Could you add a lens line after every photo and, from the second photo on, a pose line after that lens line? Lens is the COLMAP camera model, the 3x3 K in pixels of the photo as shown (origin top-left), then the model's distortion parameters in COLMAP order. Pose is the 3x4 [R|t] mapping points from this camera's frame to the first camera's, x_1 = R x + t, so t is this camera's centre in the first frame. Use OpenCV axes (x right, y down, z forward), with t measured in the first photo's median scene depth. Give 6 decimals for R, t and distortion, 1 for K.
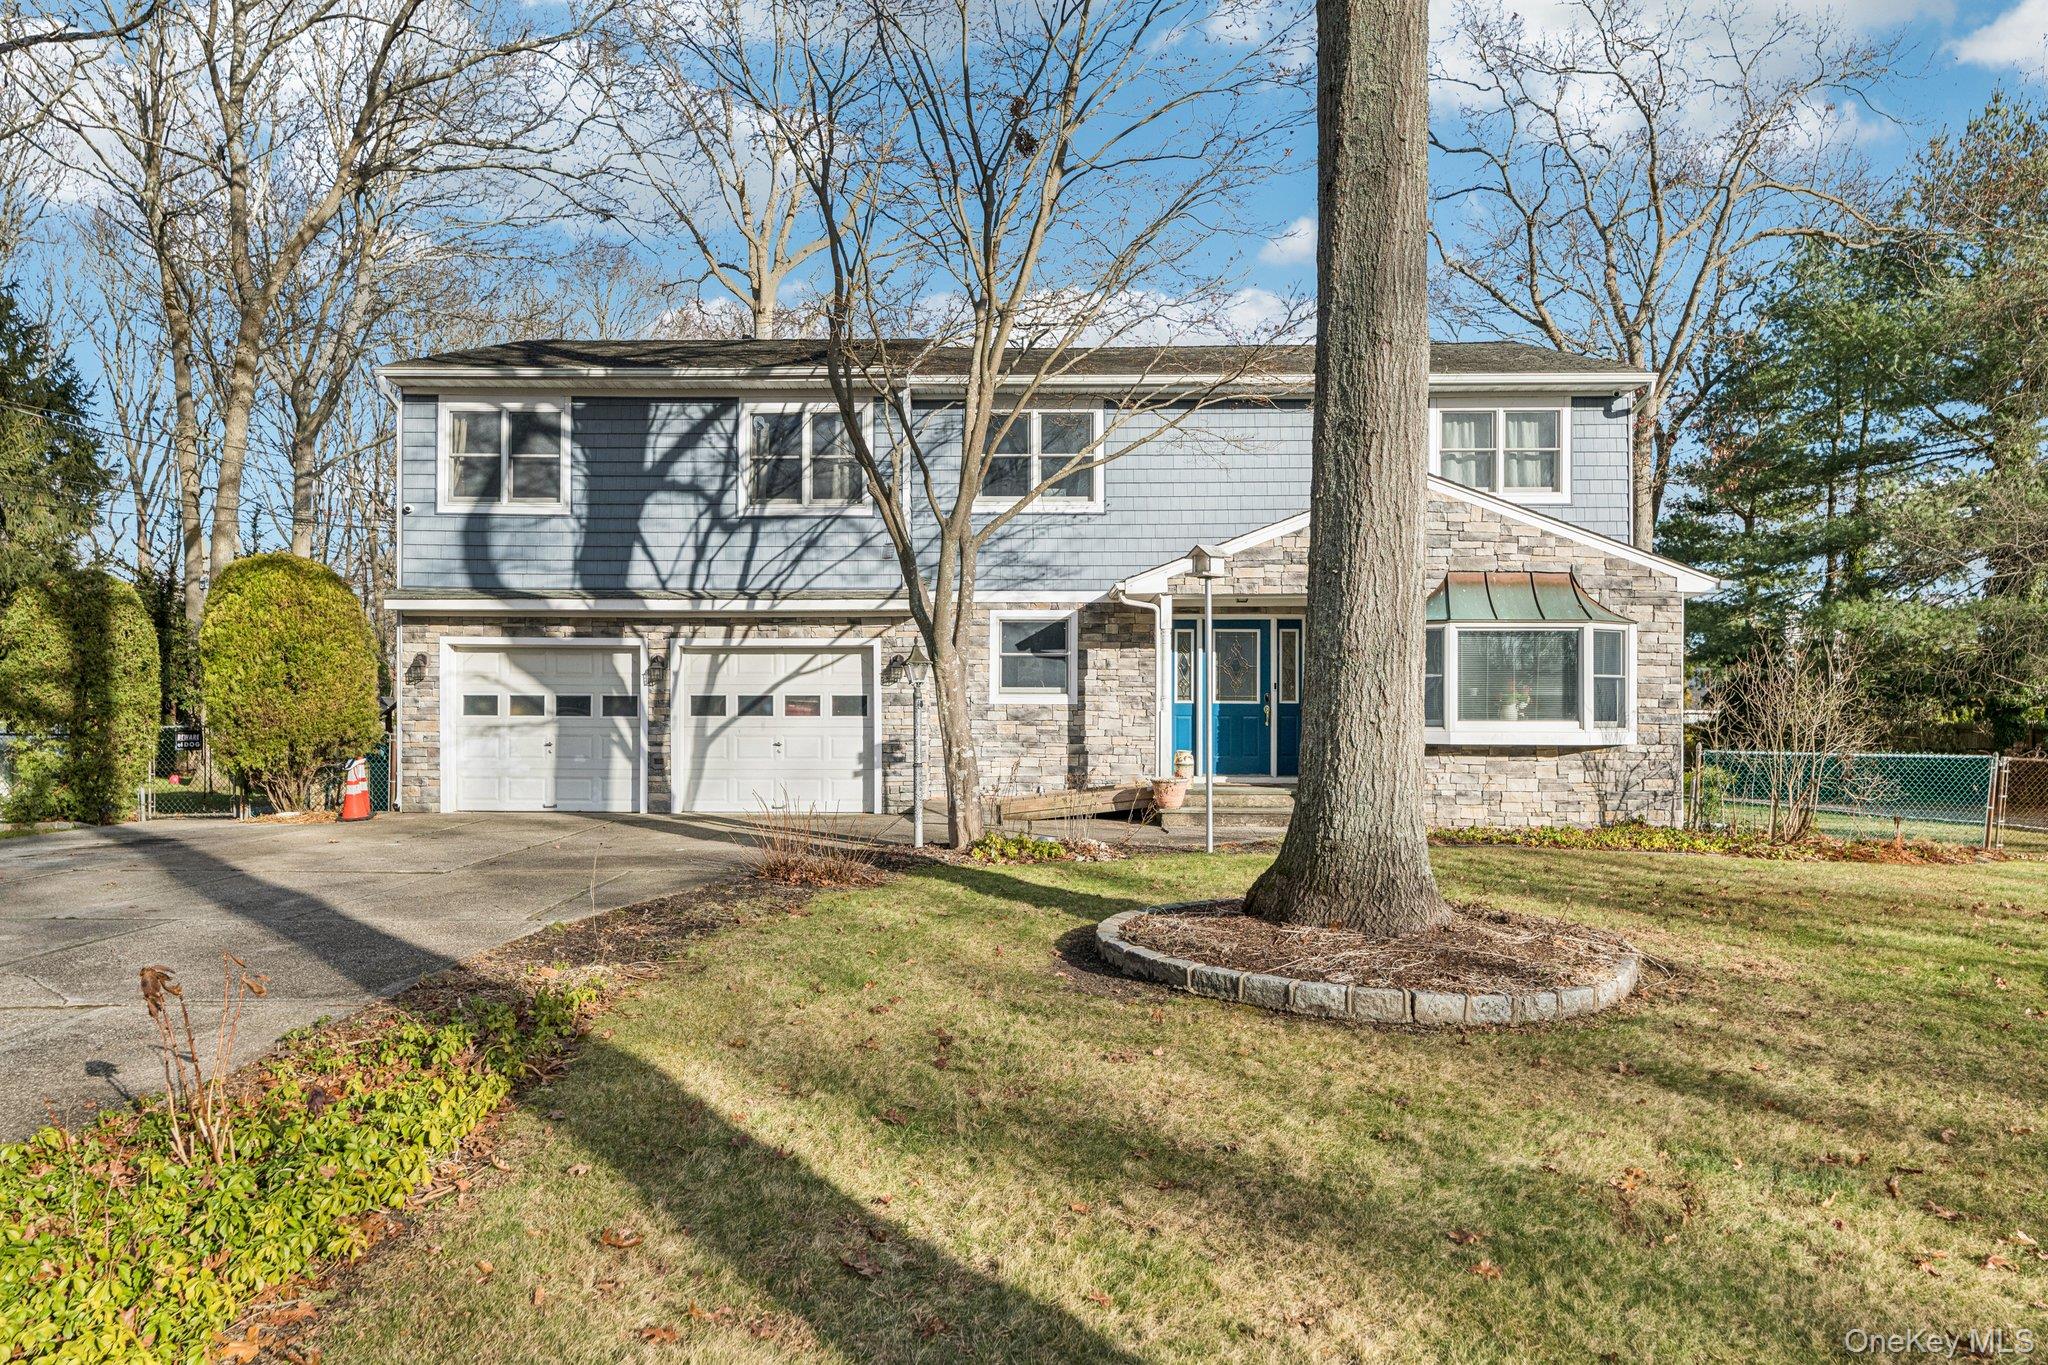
lens RADIAL K [[1391.5, 0, 1024.0], [0, 1391.5, 682.5], [0, 0, 1]] dist [-0.002114, -0.000034]
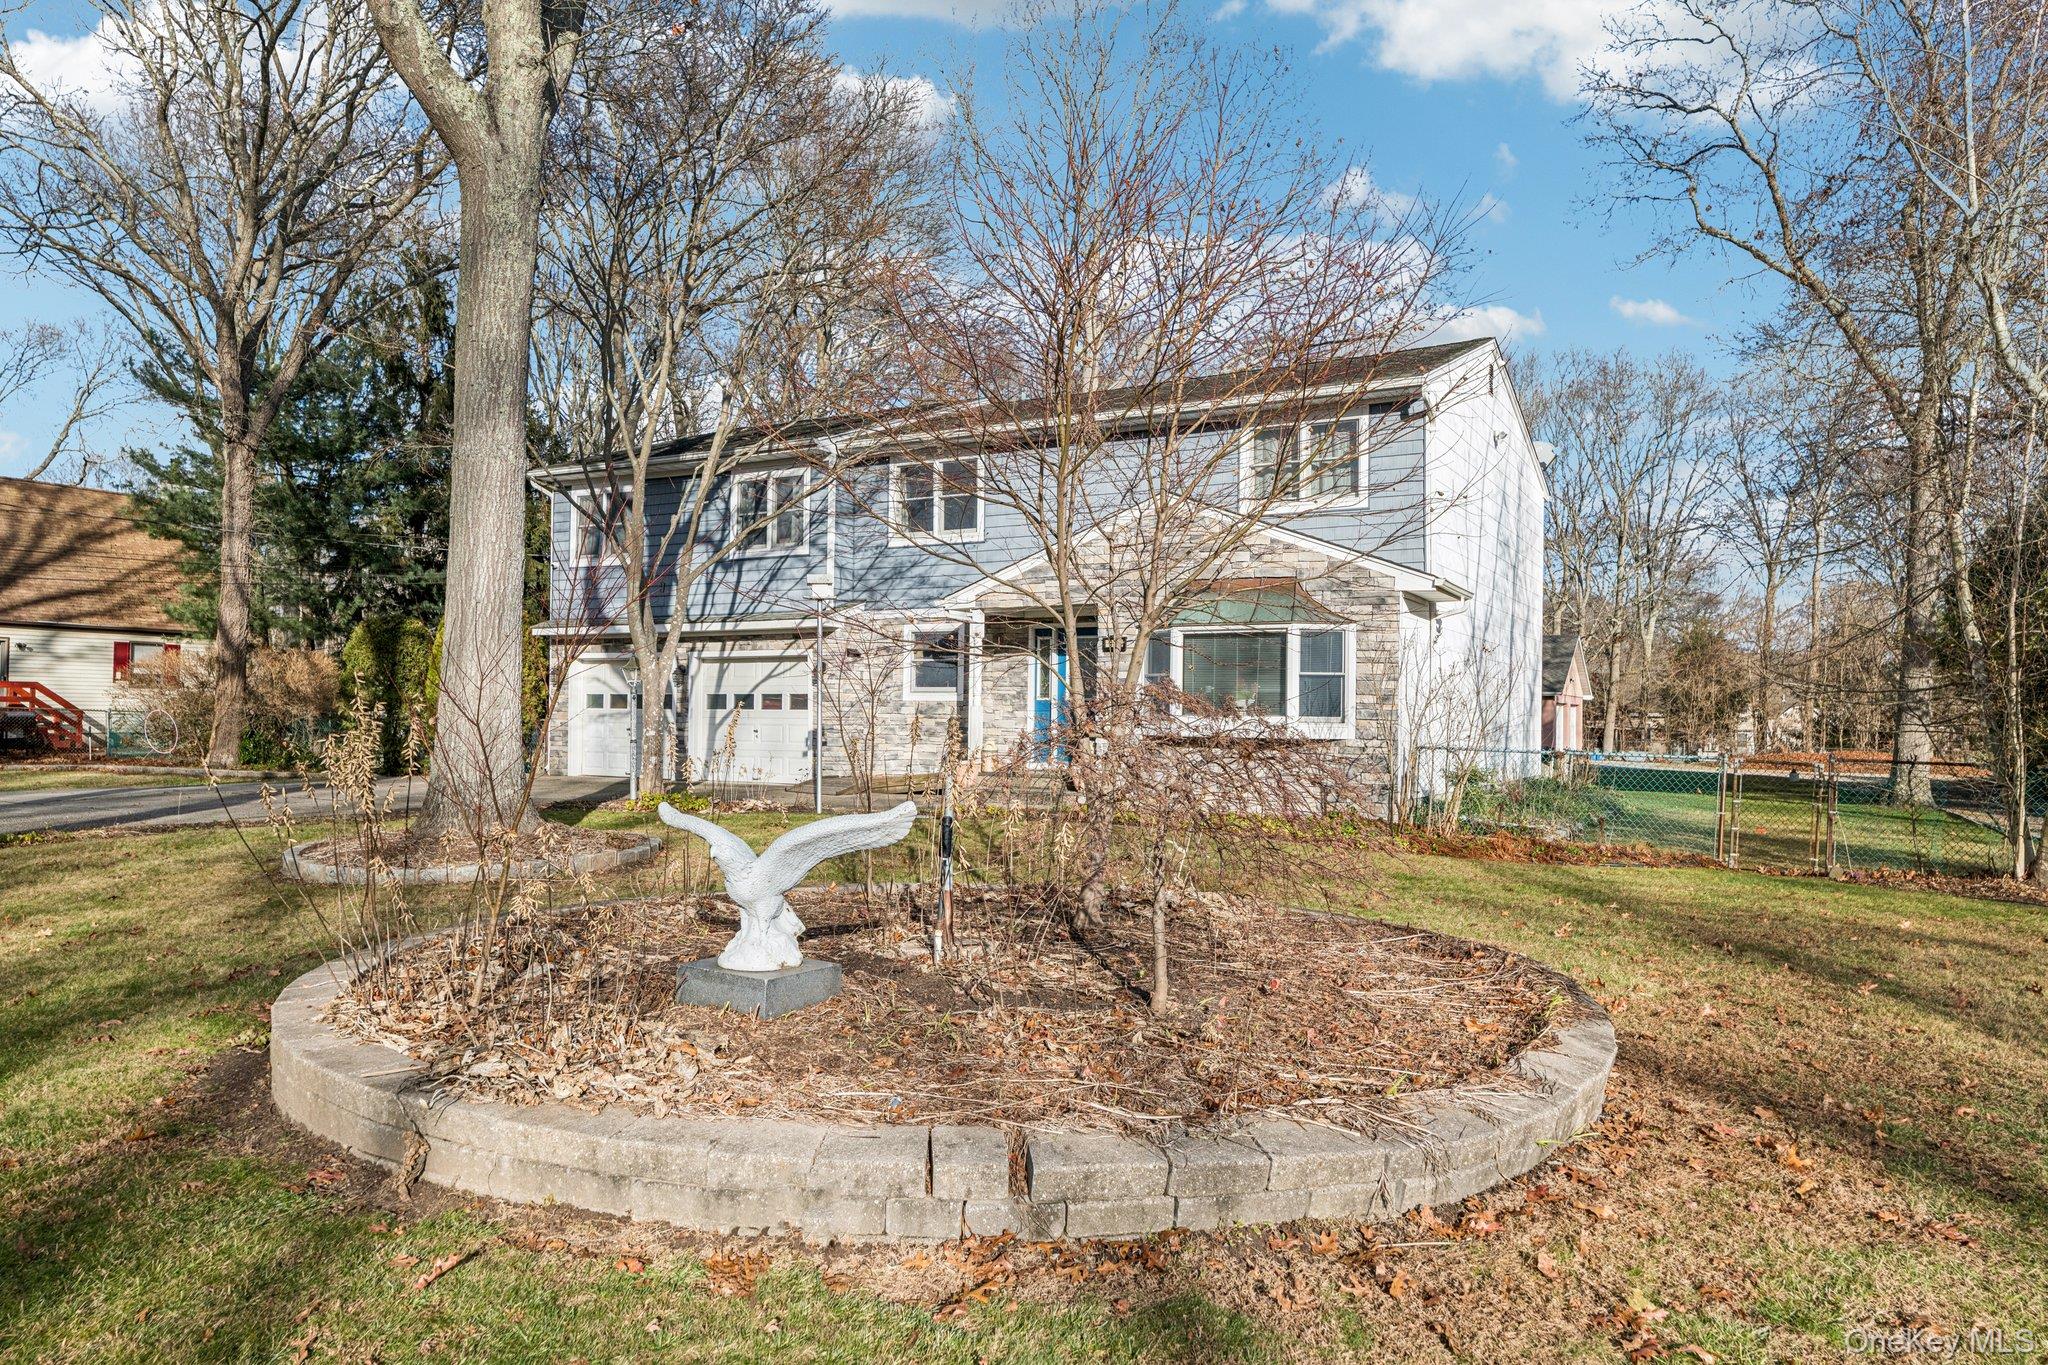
lens RADIAL K [[1365.9, 0, 1024.0], [0, 1365.9, 682.5], [0, 0, 1]] dist [-0.000882, -0.000028]
pose [[0.881016, -0.005517, -0.473055, 0.659190], [0.004023, 0.999983, -0.004170, 0.005101], [0.473070, 0.001771, 0.881023, -0.017710]]
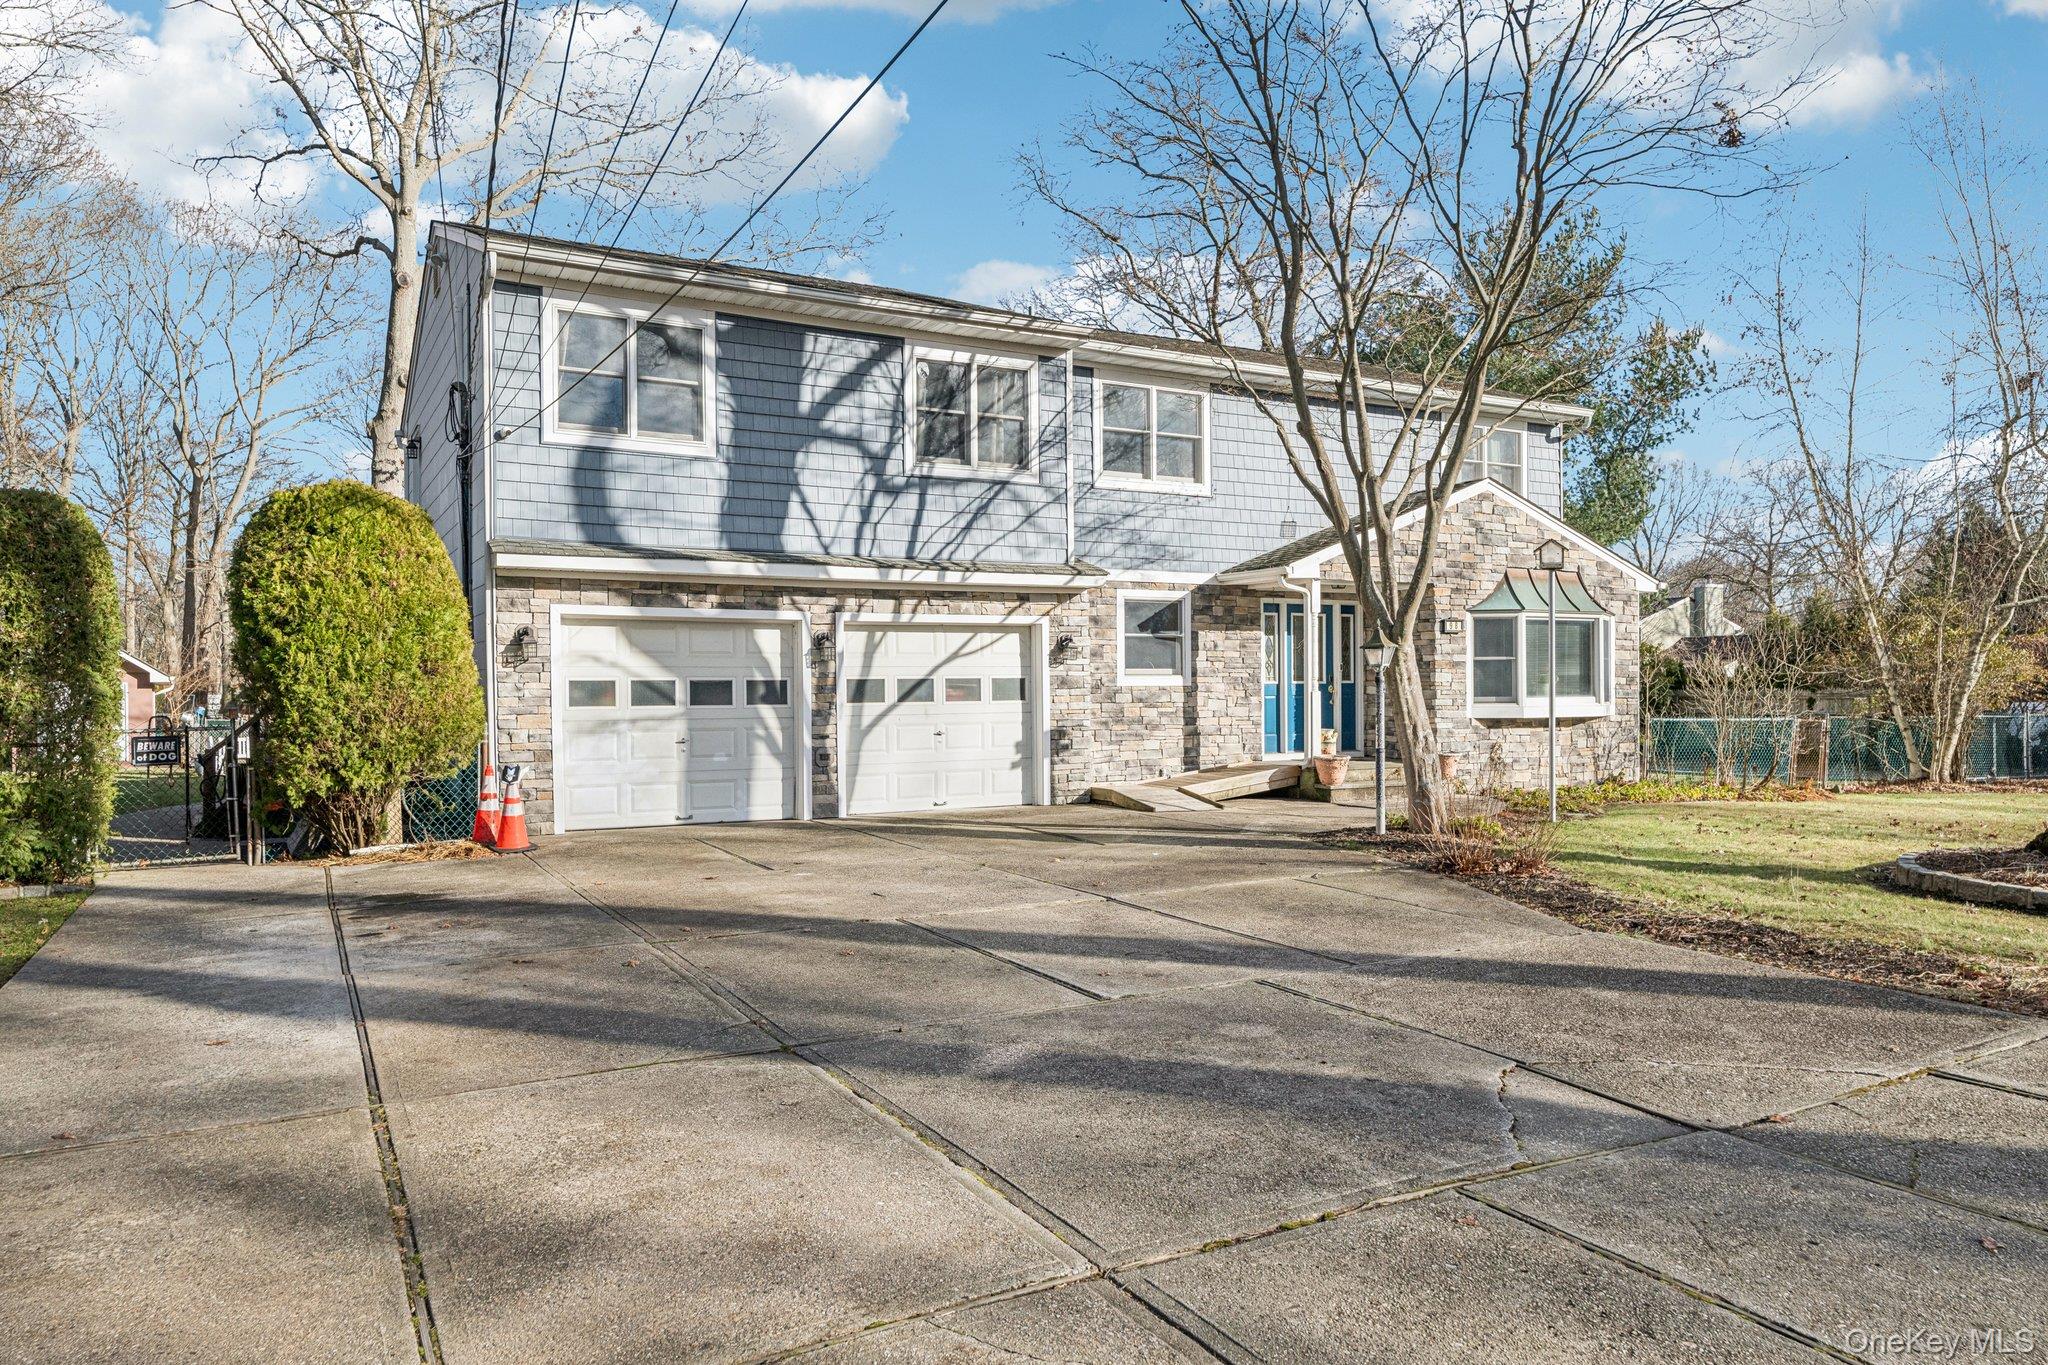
lens RADIAL K [[1365.9, 0, 1024.0], [0, 1365.9, 682.5], [0, 0, 1]] dist [-0.000882, -0.000028]
pose [[0.860300, -0.007377, 0.509735, -0.578928], [-0.000854, 0.999873, 0.015912, -0.002302], [-0.509788, -0.014124, 0.860184, 0.220214]]
